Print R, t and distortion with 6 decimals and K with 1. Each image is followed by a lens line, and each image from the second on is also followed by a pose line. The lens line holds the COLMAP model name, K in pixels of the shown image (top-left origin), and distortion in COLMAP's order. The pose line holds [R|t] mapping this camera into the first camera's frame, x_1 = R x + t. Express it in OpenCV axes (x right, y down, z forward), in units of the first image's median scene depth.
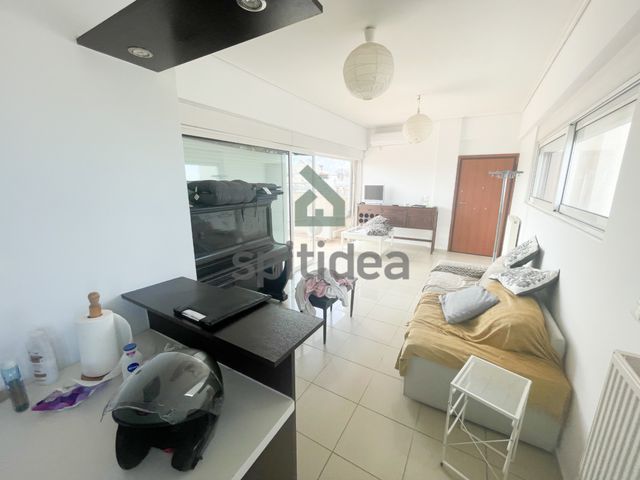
lens RADIAL K [[259.9, 0, 319.7], [0, 259.9, 238.7], [0, 0, 1]] dist [-0.001316, -0.000097]
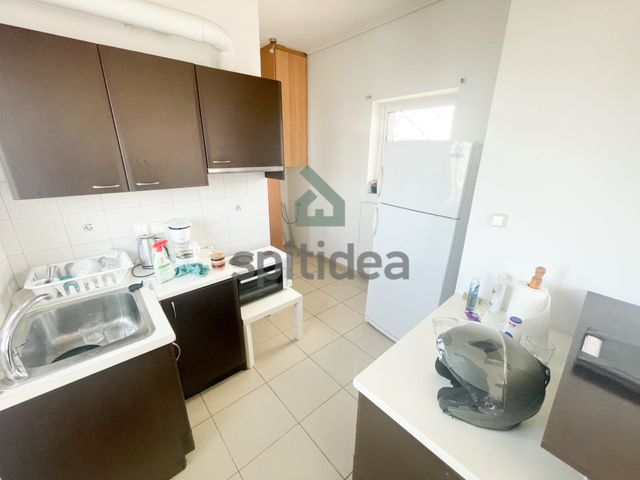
lens RADIAL K [[259.9, 0, 319.2], [0, 259.9, 241.5], [0, 0, 1]] dist [-0.001316, -0.000097]
pose [[-0.311281, 0.304249, -0.900298, 0.356837], [-0.220388, 0.898426, 0.379816, -0.095073], [0.924410, 0.316644, -0.212610, 0.330797]]
